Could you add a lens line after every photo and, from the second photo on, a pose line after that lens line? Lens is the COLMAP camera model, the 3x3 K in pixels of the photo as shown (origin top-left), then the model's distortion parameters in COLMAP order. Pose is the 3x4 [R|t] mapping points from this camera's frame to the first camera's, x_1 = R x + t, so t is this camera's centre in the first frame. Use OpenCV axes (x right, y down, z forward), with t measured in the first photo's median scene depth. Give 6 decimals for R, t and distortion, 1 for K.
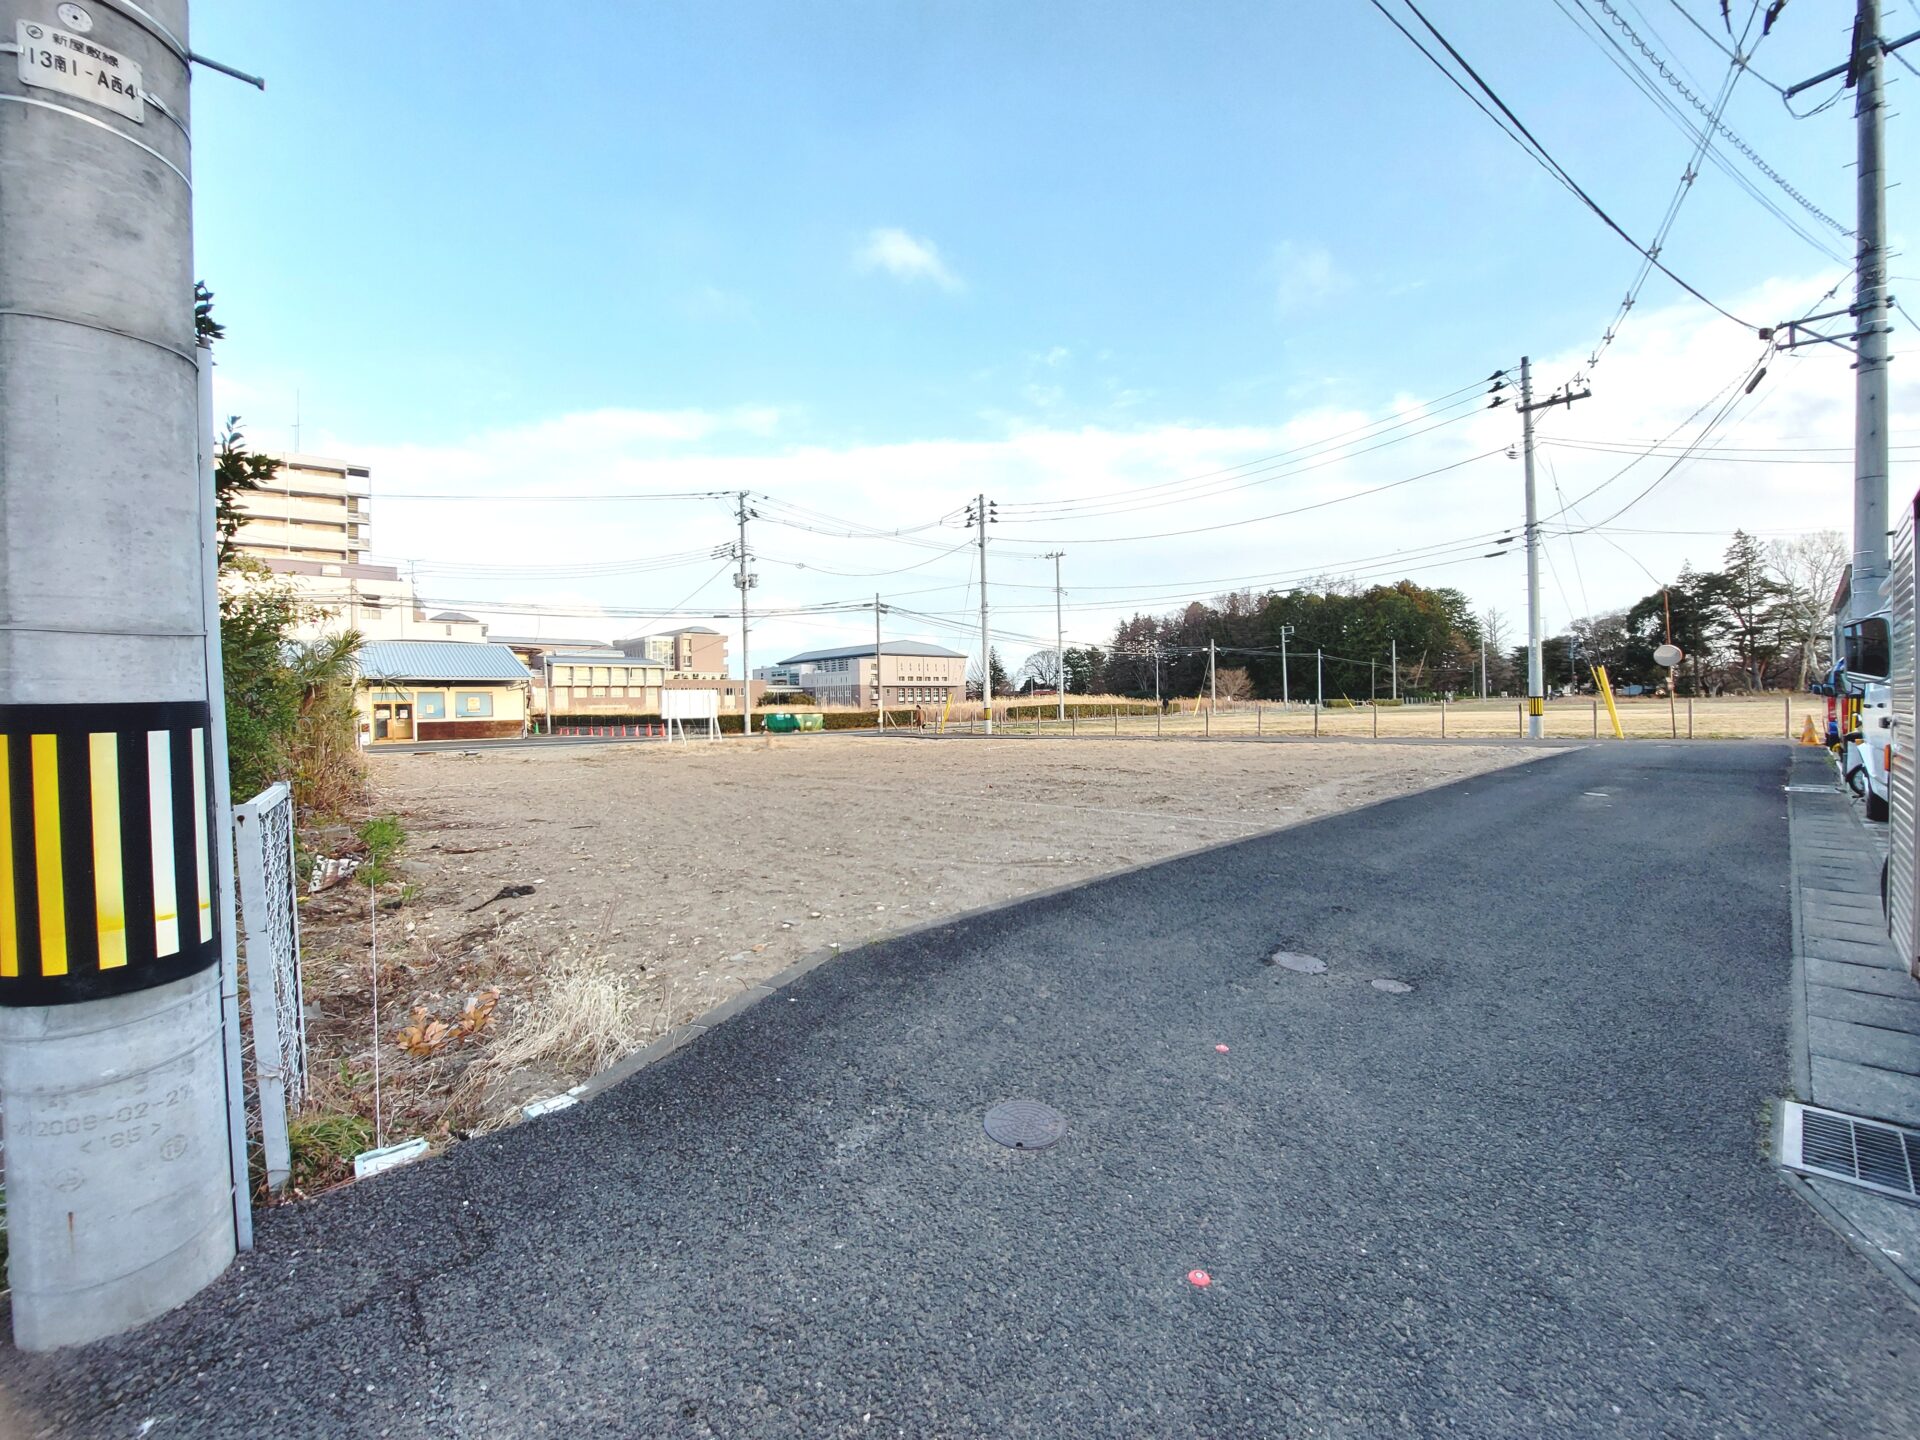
lens RADIAL K [[766.6, 0, 974.7], [0, 766.6, 722.3], [0, 0, 1]] dist [-0.019811, -0.001231]
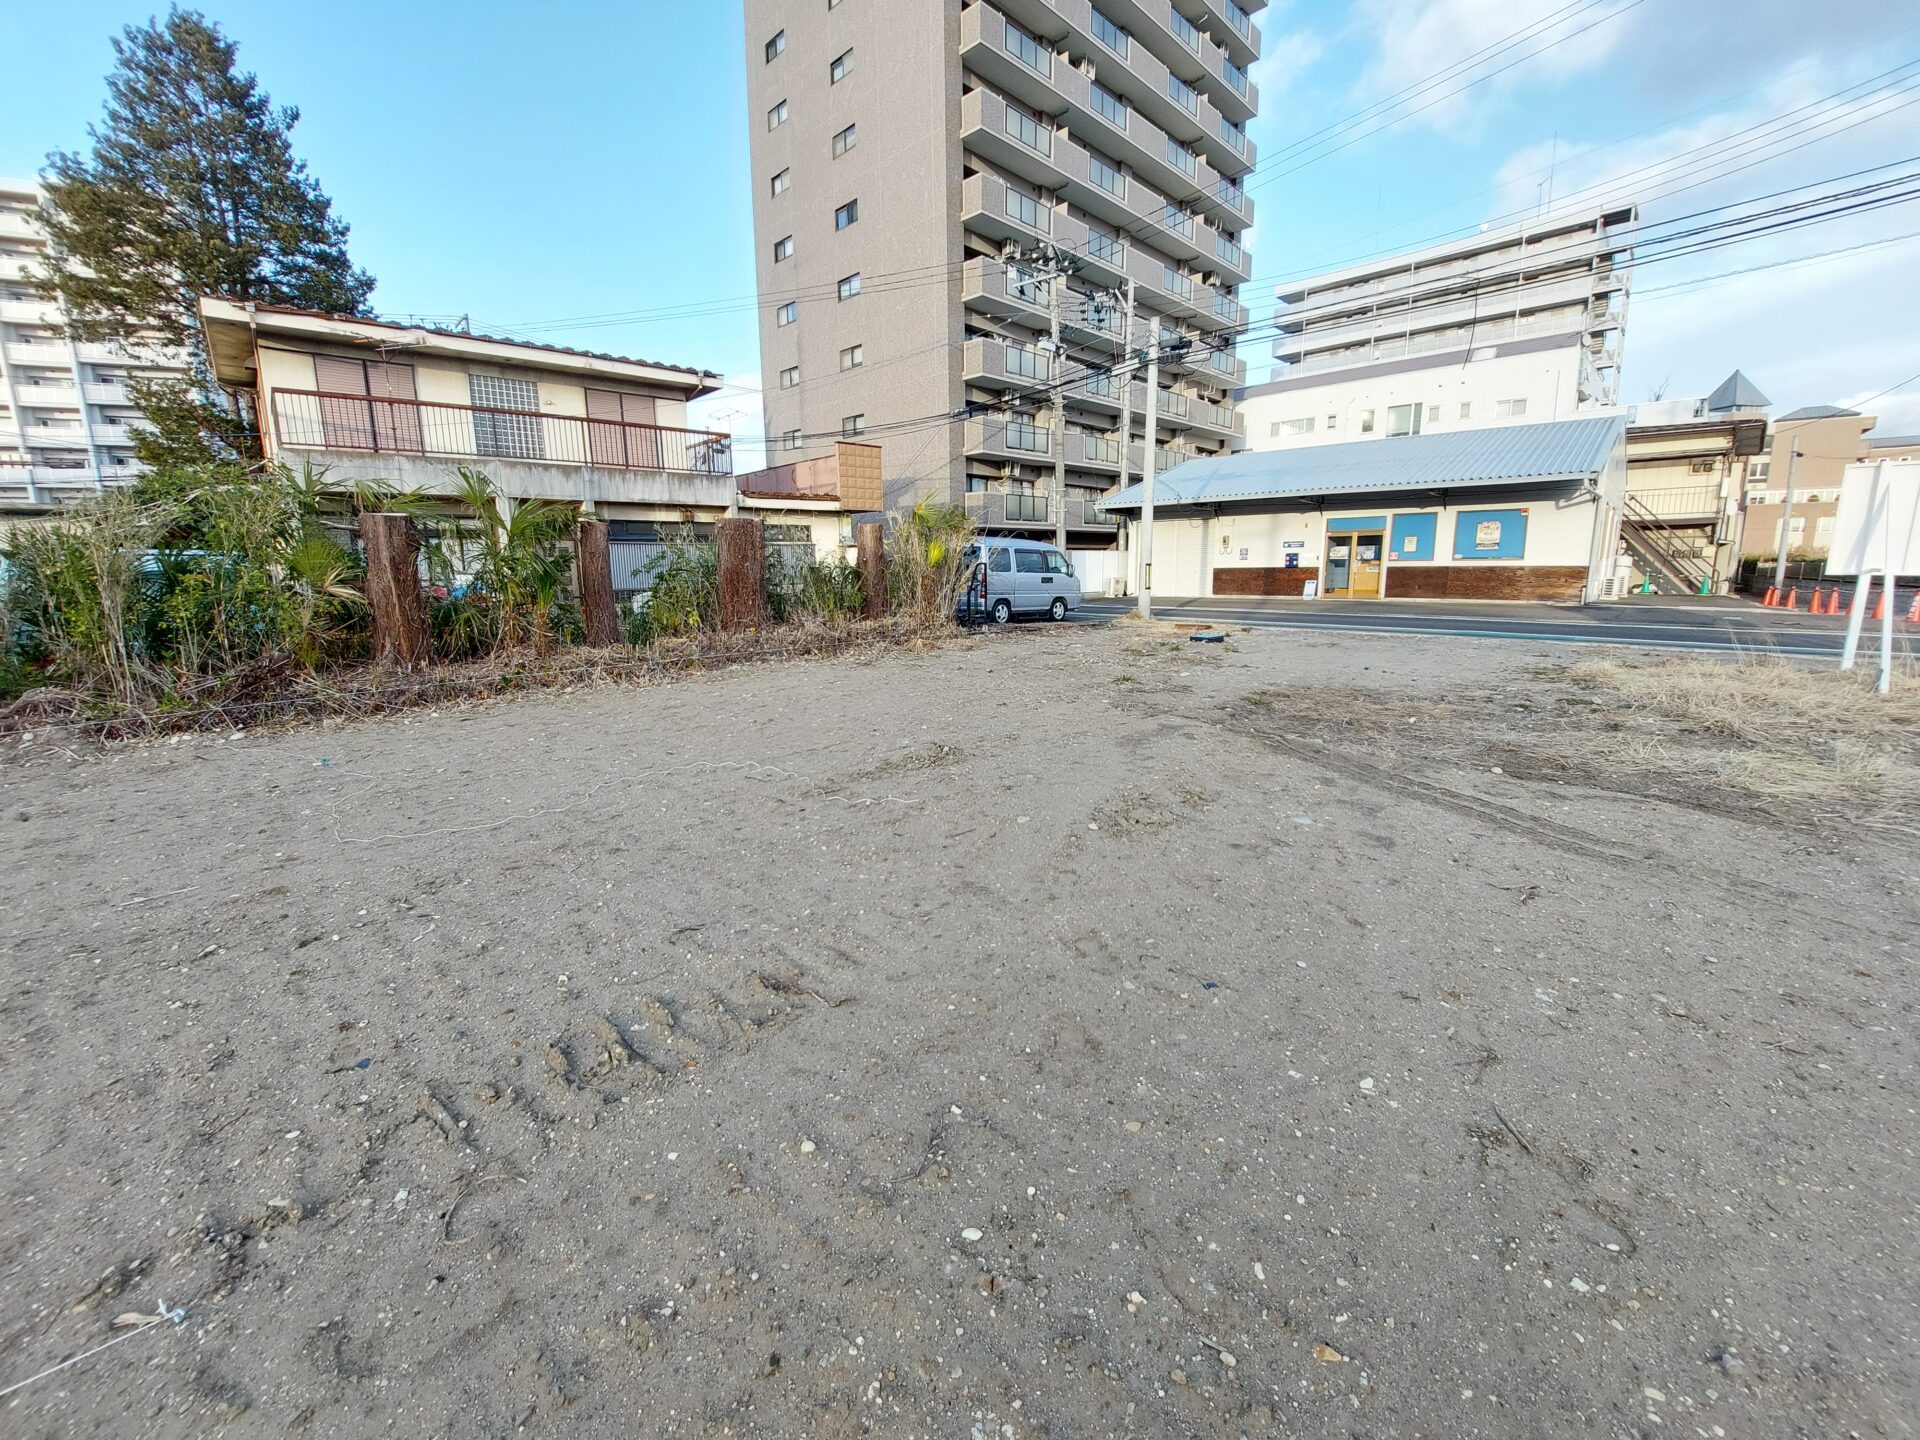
lens RADIAL K [[766.6, 0, 953.9], [0, 766.6, 709.4], [0, 0, 1]] dist [-0.019811, -0.001231]
pose [[0.091518, 0.203430, -0.974803, -0.145818], [-0.011990, 0.979065, 0.203194, -0.007181], [0.995731, -0.006908, 0.092041, 0.574027]]
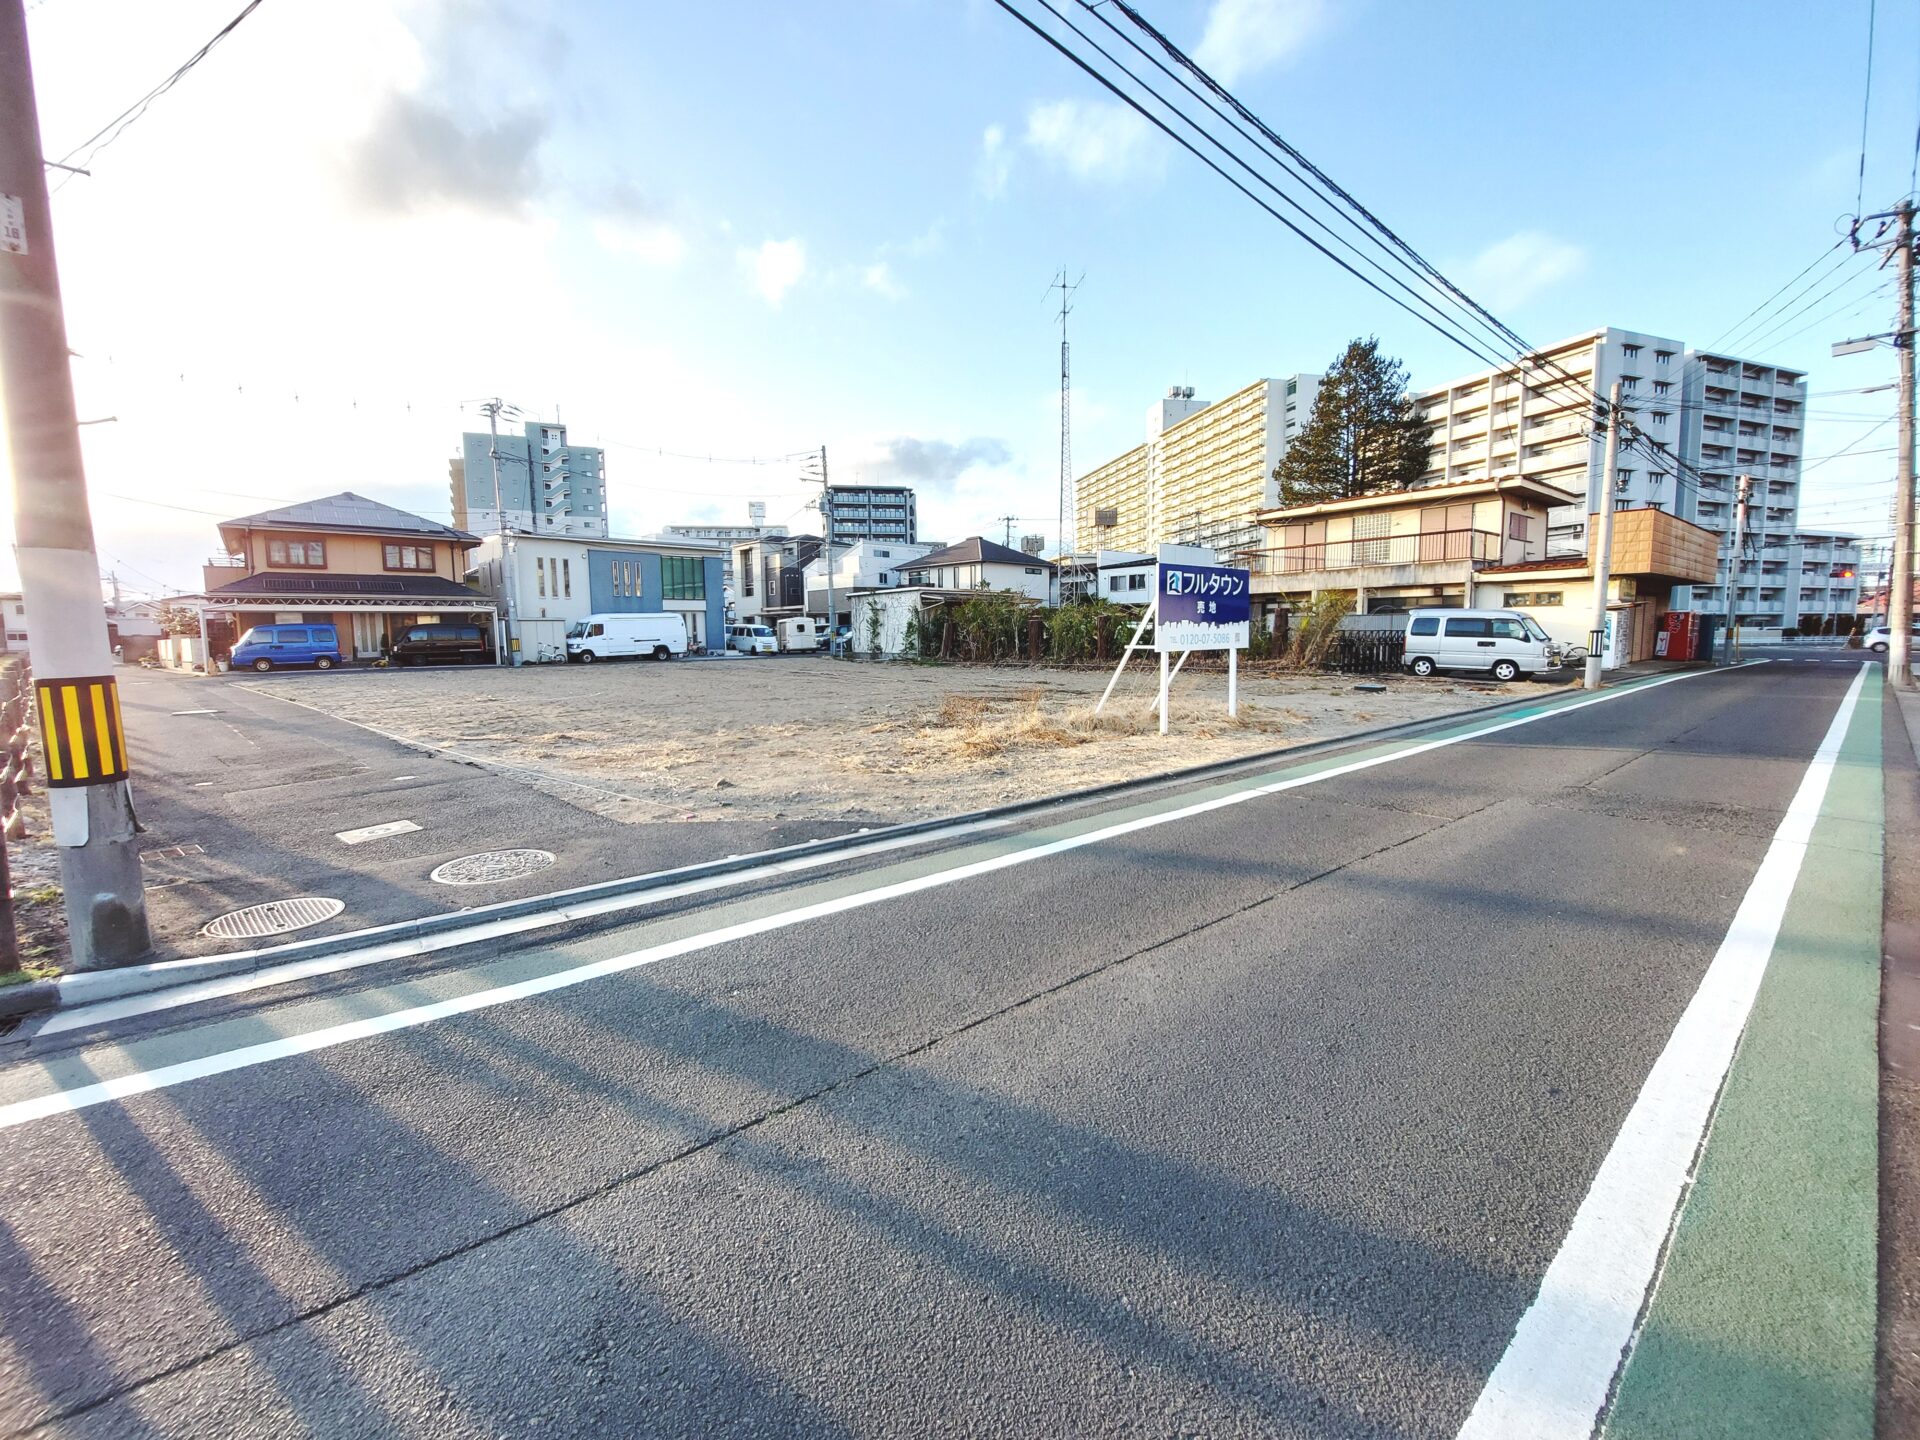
lens RADIAL K [[766.6, 0, 955.8], [0, 766.6, 712.6], [0, 0, 1]] dist [-0.019811, -0.001231]
pose [[-0.999362, 0.034316, -0.009891, -0.225139], [0.032747, 0.991030, 0.129567, -0.022988], [0.014249, 0.129160, -0.991521, 1.168535]]
